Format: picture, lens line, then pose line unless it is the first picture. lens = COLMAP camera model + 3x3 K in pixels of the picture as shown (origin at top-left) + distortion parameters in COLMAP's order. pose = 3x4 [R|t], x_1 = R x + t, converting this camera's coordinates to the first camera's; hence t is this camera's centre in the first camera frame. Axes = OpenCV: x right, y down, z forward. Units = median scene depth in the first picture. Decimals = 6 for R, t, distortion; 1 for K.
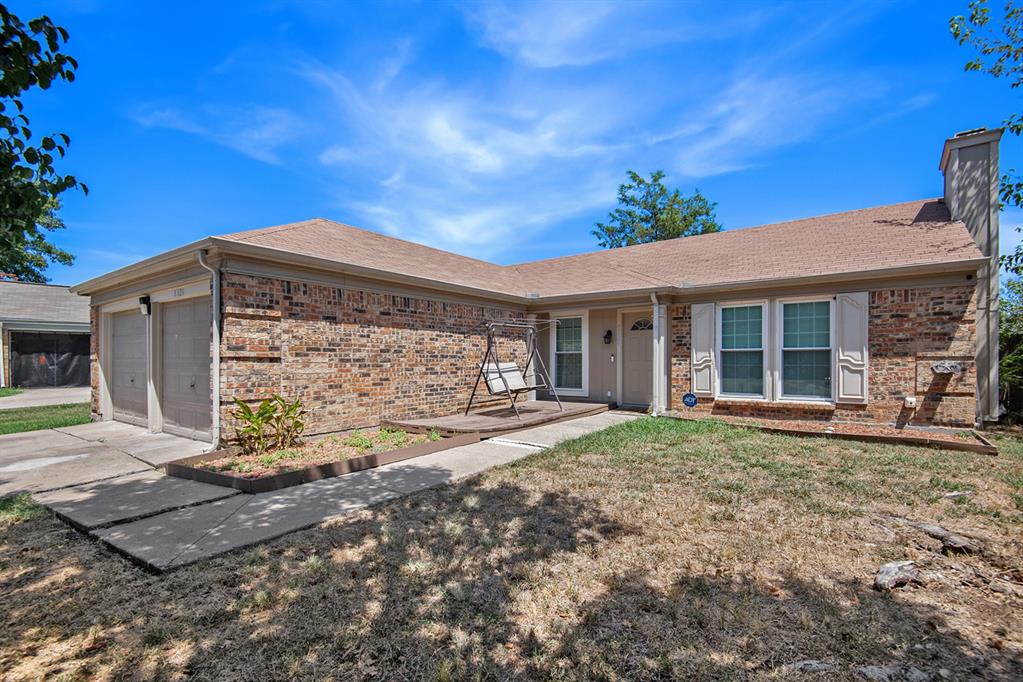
lens RADIAL K [[484.5, 0, 493.0], [0, 484.5, 368.8], [0, 0, 1]] dist [0.048490, -0.032873]
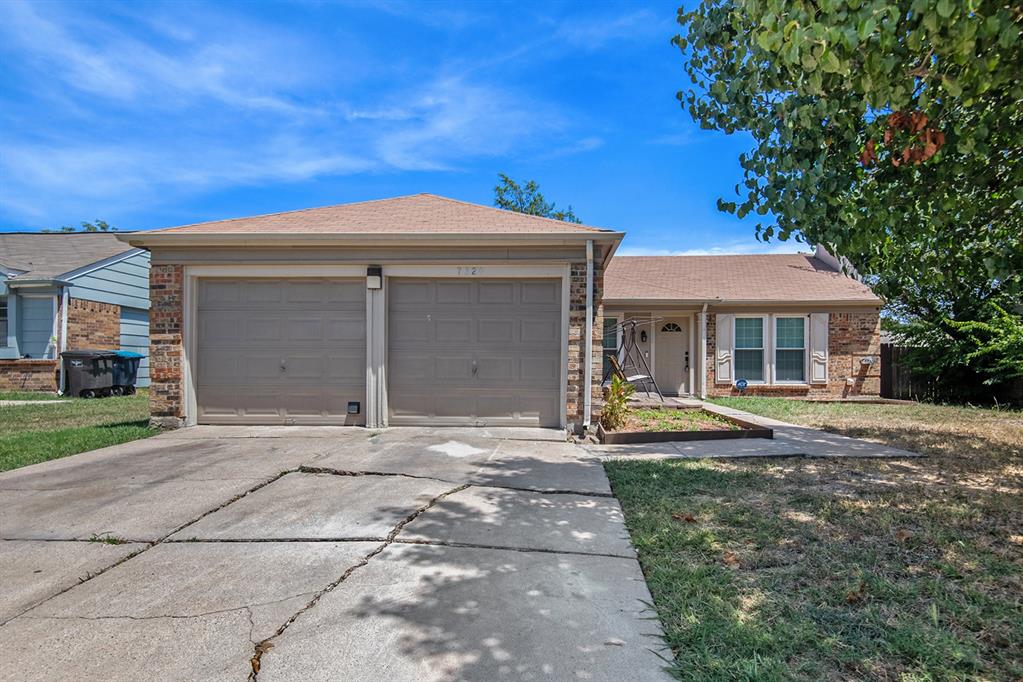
lens RADIAL K [[572.6, 0, 512.2], [0, 572.6, 384.2], [0, 0, 1]] dist [0.029469, -0.025946]
pose [[0.819252, -0.009964, 0.573348, -0.840587], [0.004776, 0.999933, 0.010553, 0.035133], [-0.573414, -0.005907, 0.819244, 0.044634]]
